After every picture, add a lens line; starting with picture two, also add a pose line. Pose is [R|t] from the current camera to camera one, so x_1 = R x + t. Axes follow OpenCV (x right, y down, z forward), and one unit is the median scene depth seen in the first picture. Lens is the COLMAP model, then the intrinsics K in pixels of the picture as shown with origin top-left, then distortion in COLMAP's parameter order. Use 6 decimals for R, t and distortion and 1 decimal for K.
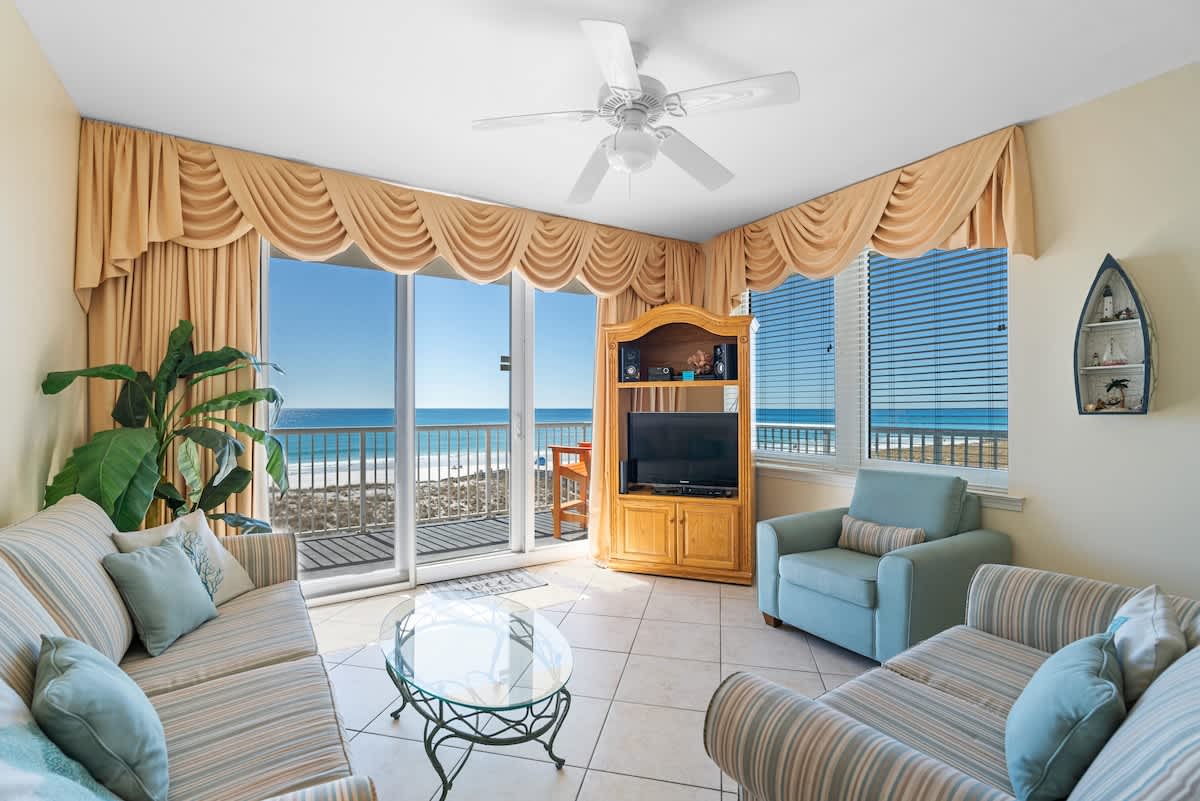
lens RADIAL K [[536.2, 0, 588.4], [0, 536.2, 403.4], [0, 0, 1]] dist [-0.003390, 0.000688]
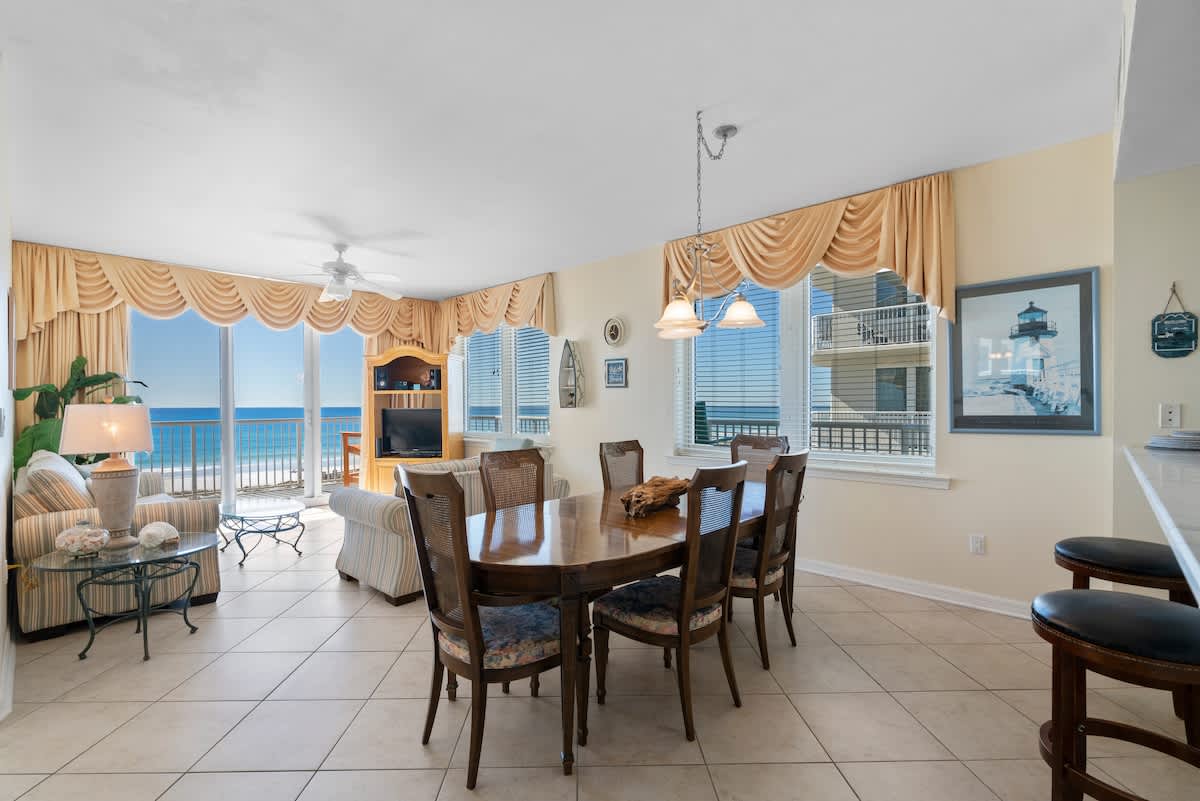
lens RADIAL K [[540.3, 0, 589.4], [0, 540.3, 406.9], [0, 0, 1]] dist [-0.004498, 0.000699]
pose [[0.966905, -0.006028, 0.255067, 0.296105], [0.003312, 0.999933, 0.011075, -0.006092], [-0.255116, -0.009863, 0.966860, -0.840255]]
